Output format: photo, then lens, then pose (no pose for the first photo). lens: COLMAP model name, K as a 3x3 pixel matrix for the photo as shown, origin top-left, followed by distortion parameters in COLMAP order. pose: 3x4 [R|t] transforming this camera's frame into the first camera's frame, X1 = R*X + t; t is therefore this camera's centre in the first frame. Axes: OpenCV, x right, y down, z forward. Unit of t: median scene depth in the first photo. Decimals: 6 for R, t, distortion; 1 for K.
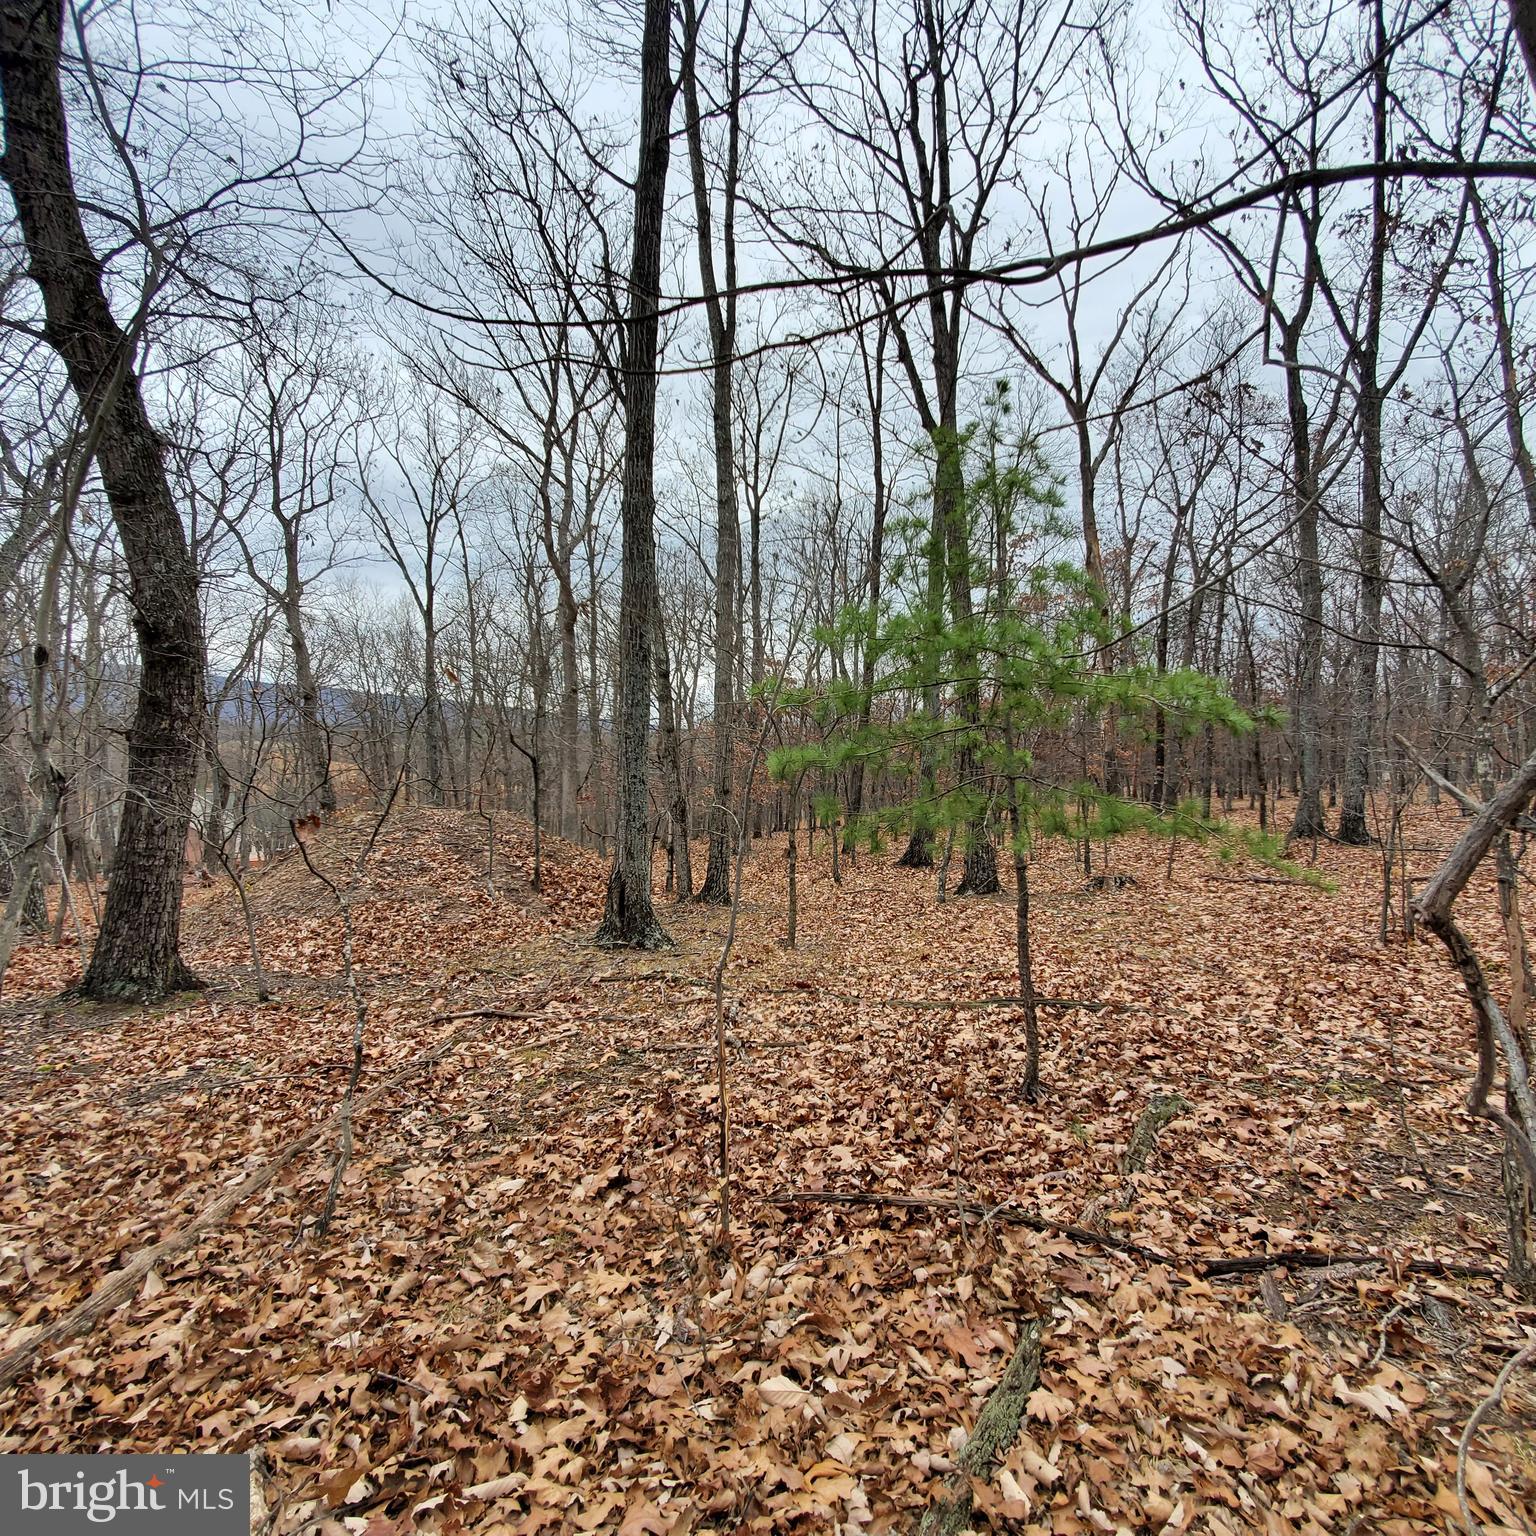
lens RADIAL K [[818.9, 0, 767.8], [0, 818.9, 782.3], [0, 0, 1]] dist [0.005158, -0.003254]
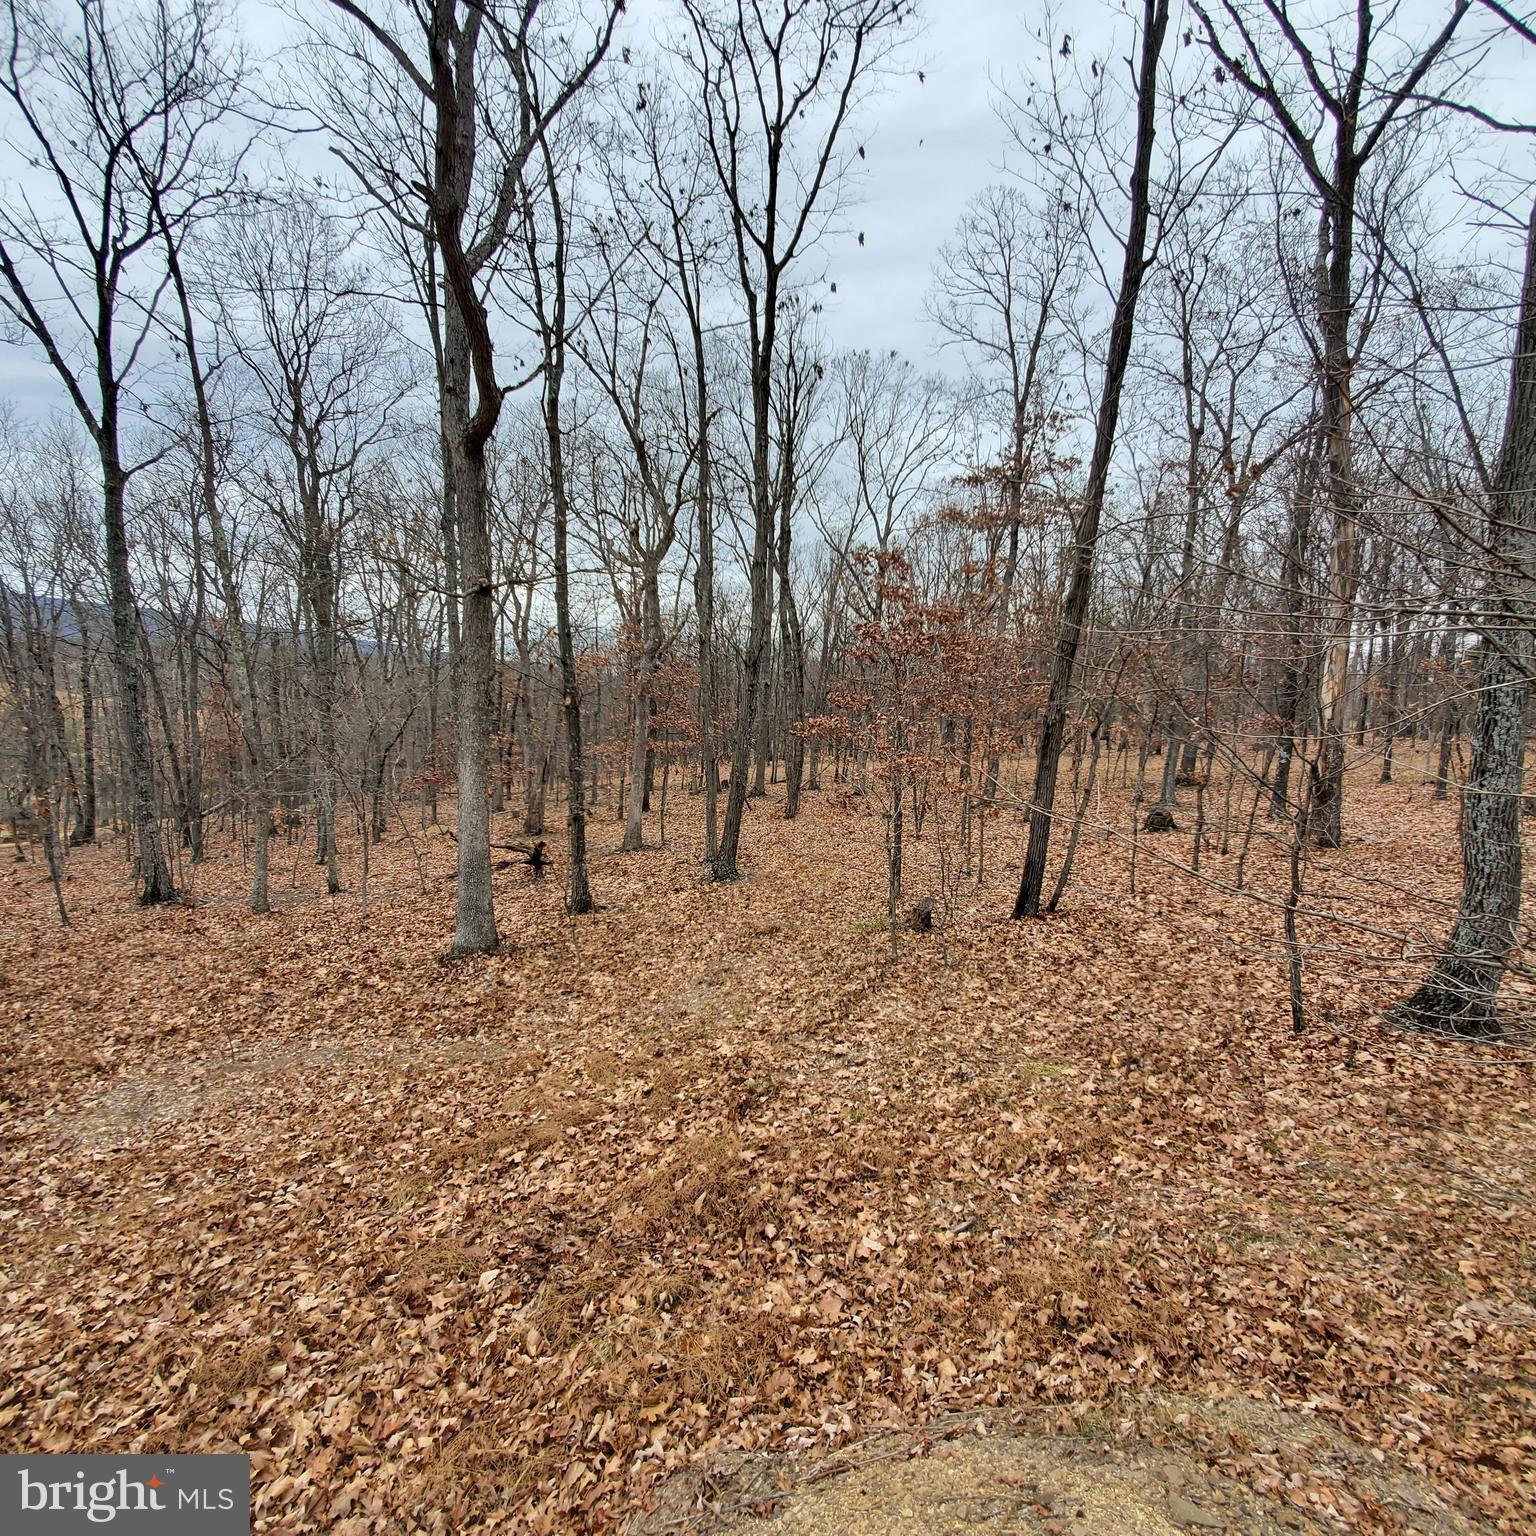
lens RADIAL K [[818.9, 0, 780.7], [0, 818.9, 774.6], [0, 0, 1]] dist [0.005158, -0.003254]
pose [[0.960787, -0.011008, 0.277070, -0.142174], [-0.009082, 0.997426, 0.071120, -0.026446], [-0.277140, -0.070848, 0.958214, 0.348215]]
